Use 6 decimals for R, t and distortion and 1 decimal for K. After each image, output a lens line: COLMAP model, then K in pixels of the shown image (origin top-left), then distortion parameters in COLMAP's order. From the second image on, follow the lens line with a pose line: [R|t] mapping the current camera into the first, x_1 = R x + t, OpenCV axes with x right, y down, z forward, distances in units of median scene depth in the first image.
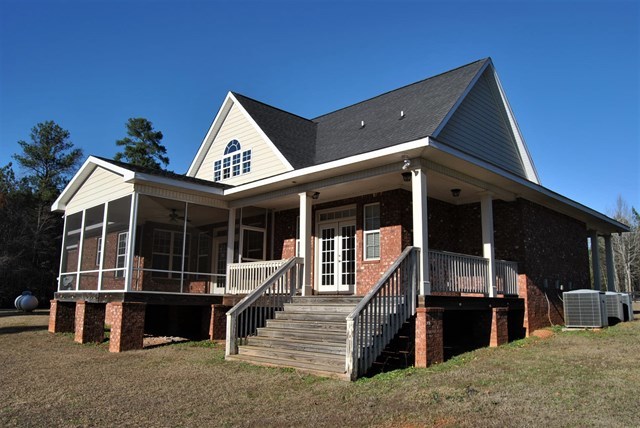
lens RADIAL K [[510.4, 0, 322.0], [0, 510.4, 212.3], [0, 0, 1]] dist [-0.095353, 0.037941]
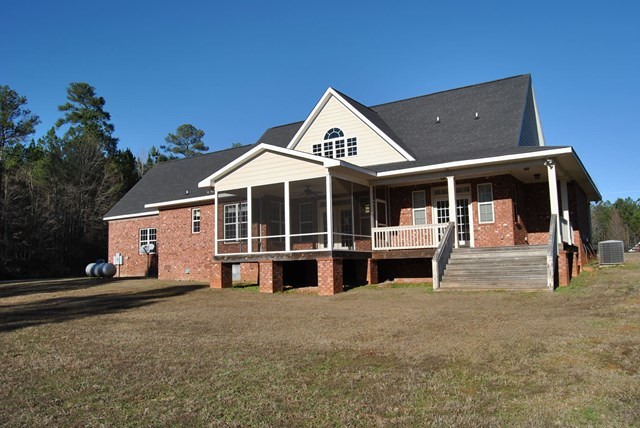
lens RADIAL K [[510.4, 0, 322.0], [0, 510.4, 212.3], [0, 0, 1]] dist [-0.095353, 0.037941]
pose [[0.977370, -0.013192, 0.211126, -0.521997], [-0.001720, 0.997525, 0.070293, -0.028426], [-0.211530, -0.069066, 0.974928, -0.233247]]
